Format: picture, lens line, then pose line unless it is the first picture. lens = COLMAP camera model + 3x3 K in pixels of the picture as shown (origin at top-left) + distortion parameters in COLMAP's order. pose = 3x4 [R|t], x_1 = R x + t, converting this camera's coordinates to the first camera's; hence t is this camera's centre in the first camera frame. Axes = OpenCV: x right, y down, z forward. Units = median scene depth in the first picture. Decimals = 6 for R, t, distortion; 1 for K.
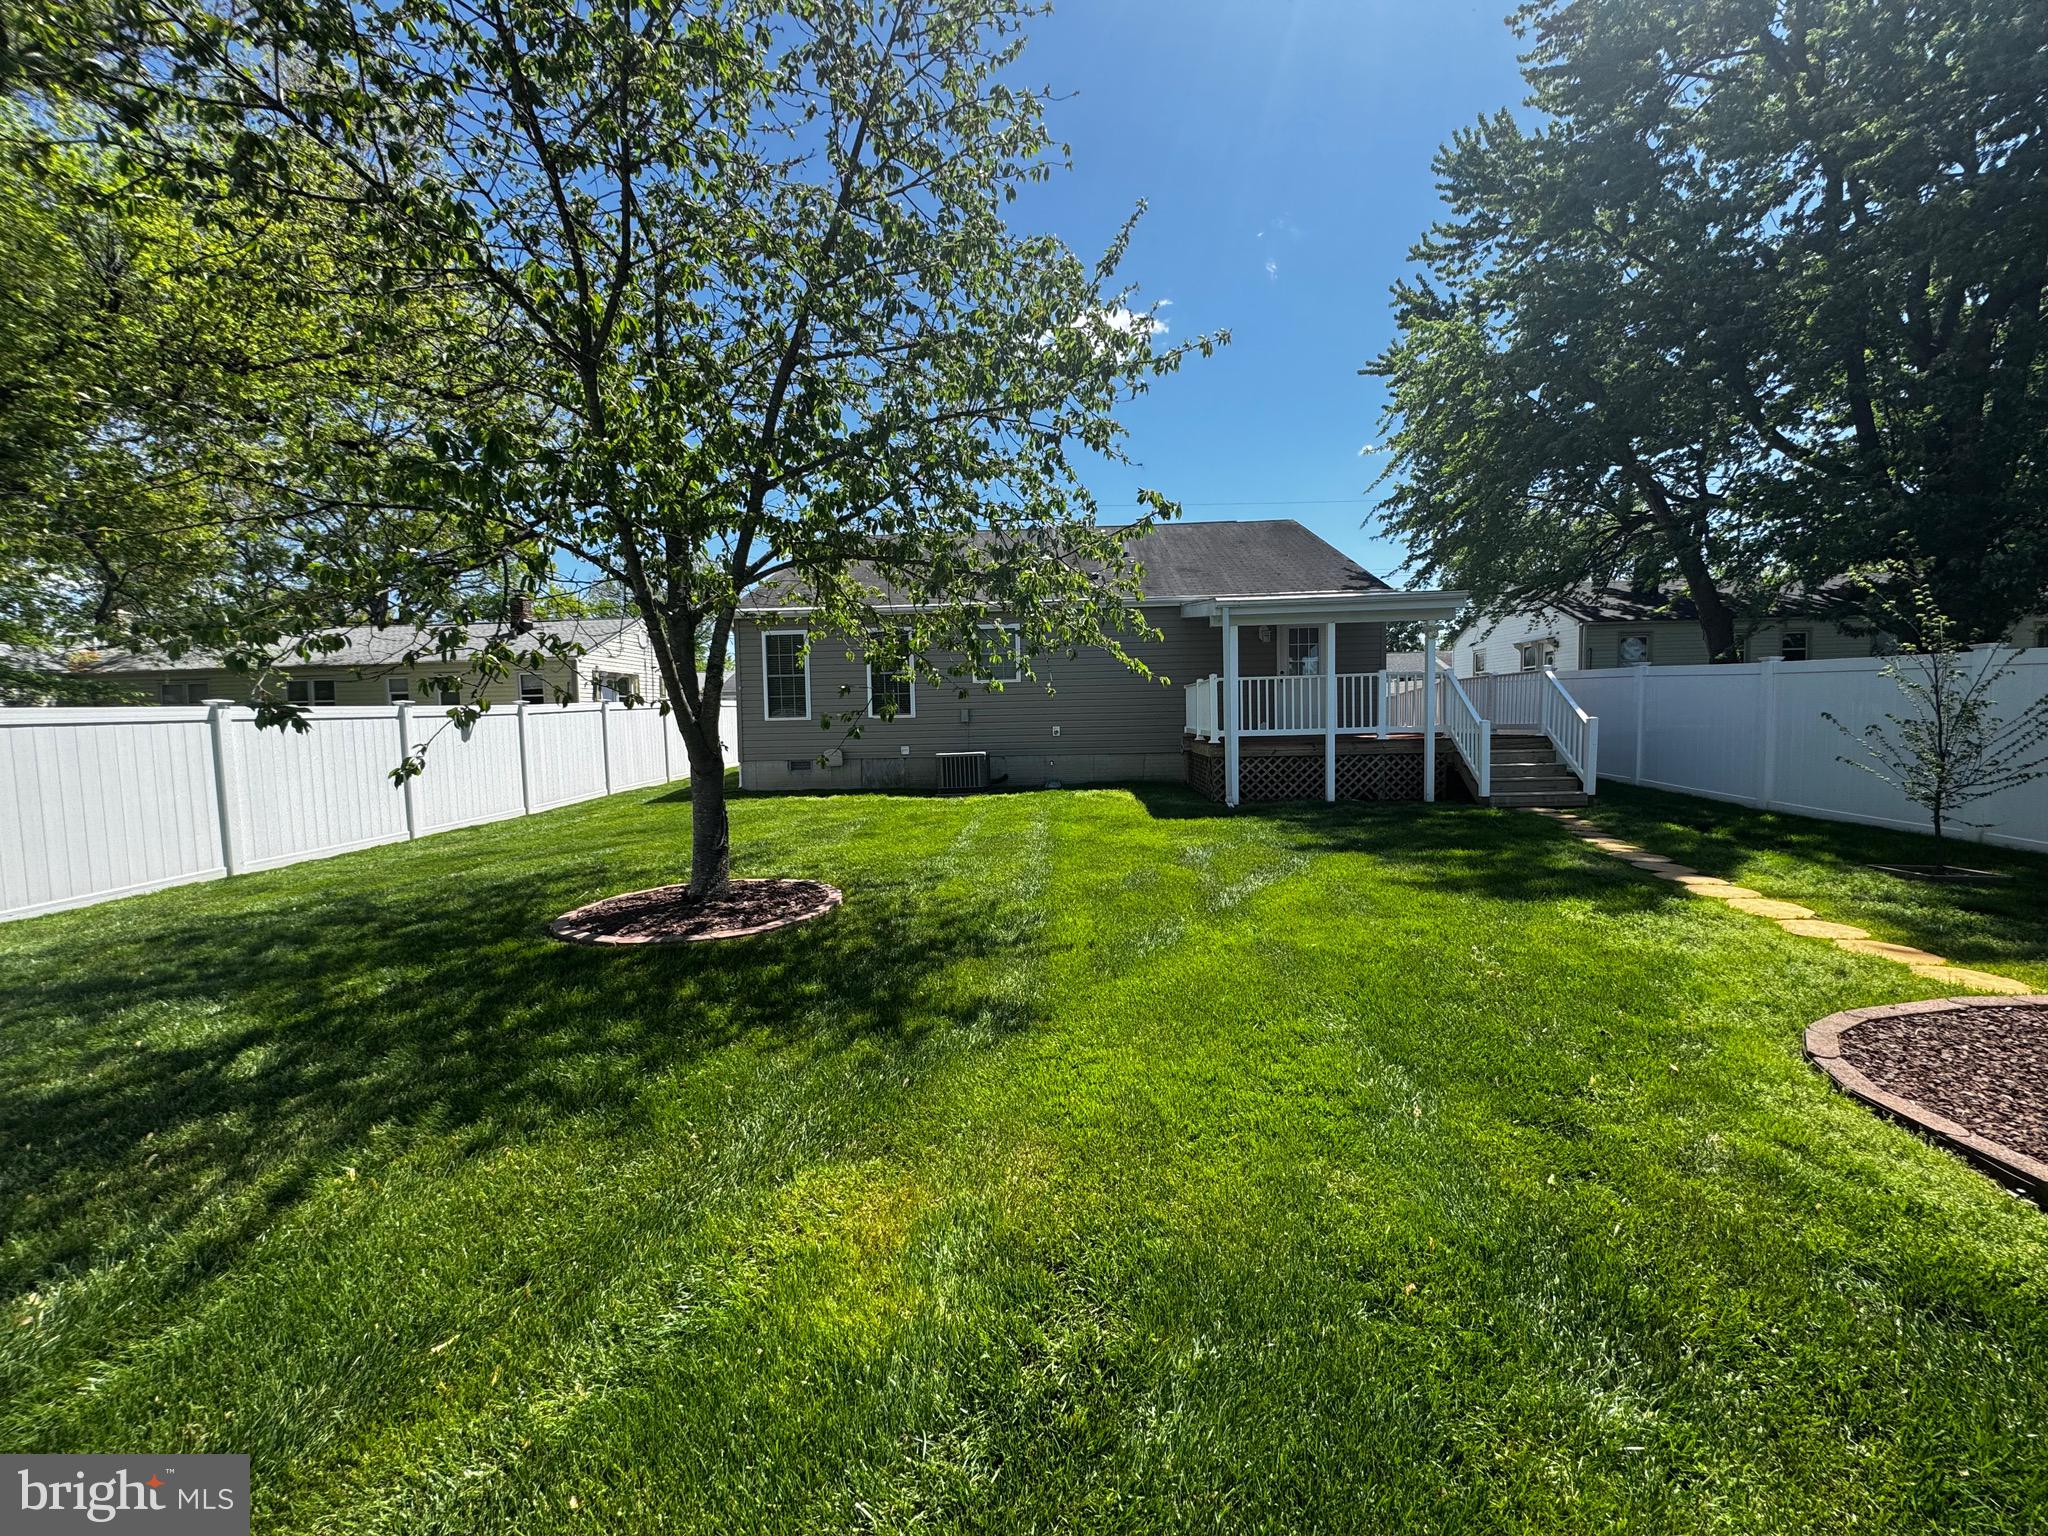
lens RADIAL K [[826.1, 0, 1023.9], [0, 826.1, 771.4], [0, 0, 1]] dist [-0.004047, 0.001056]
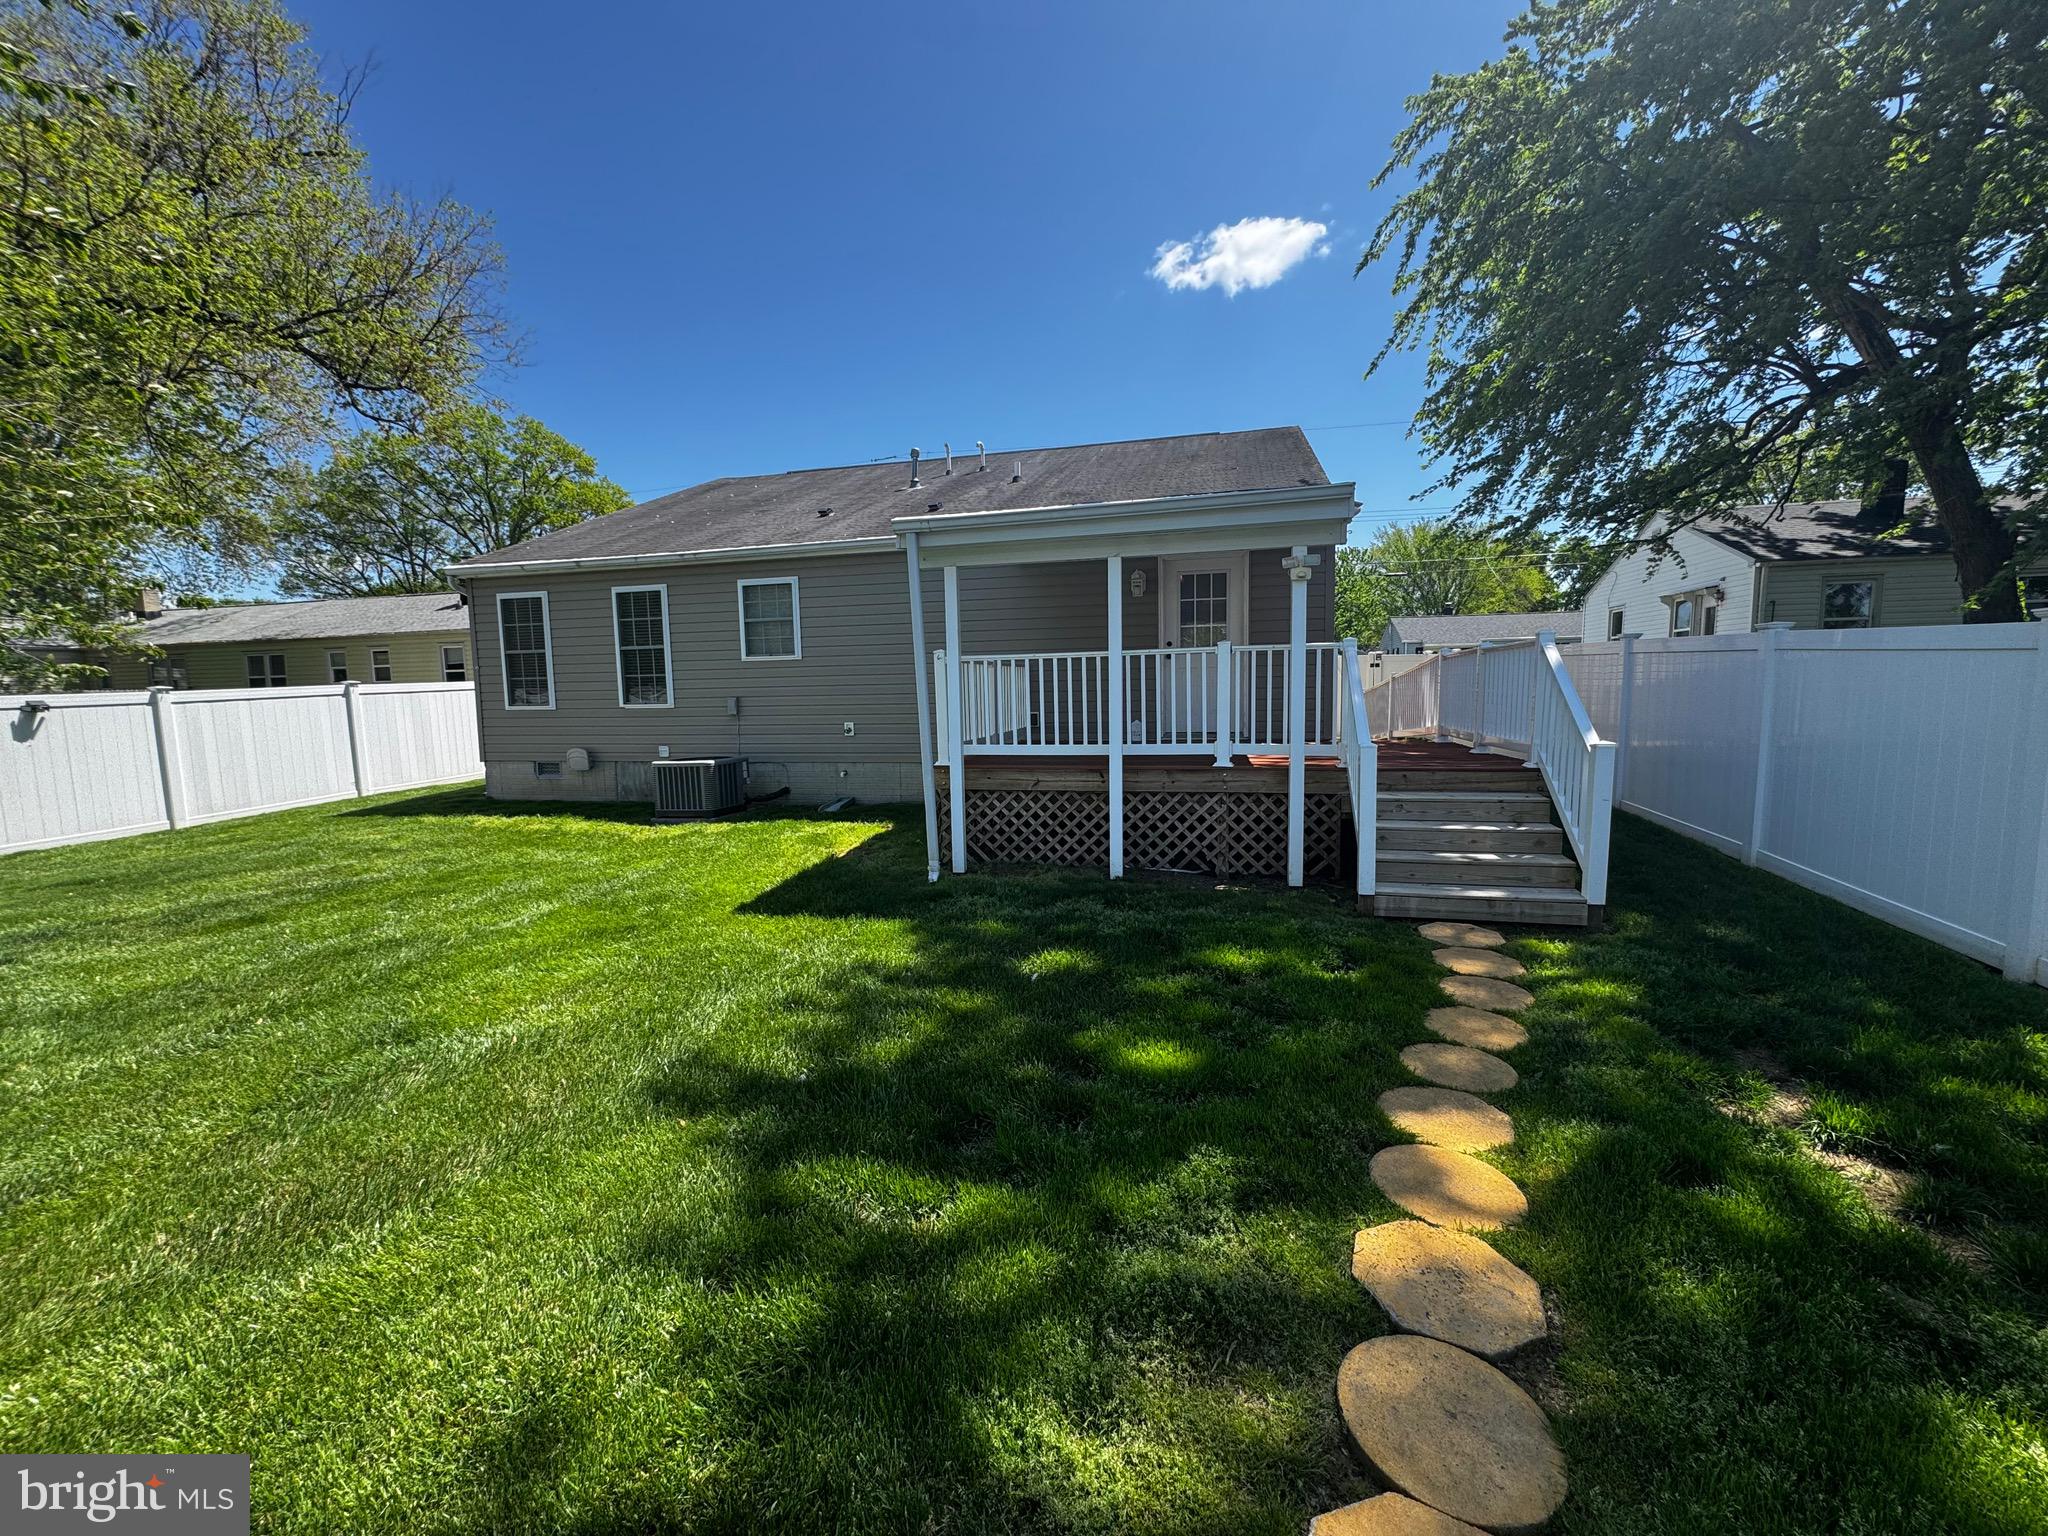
lens RADIAL K [[826.1, 0, 1024.5], [0, 826.1, 775.5], [0, 0, 1]] dist [-0.004047, 0.001056]
pose [[0.982984, 0.023339, -0.182205, 0.309526], [-0.014969, 0.998774, 0.047180, -0.043622], [0.183083, -0.043650, 0.982128, 0.326255]]
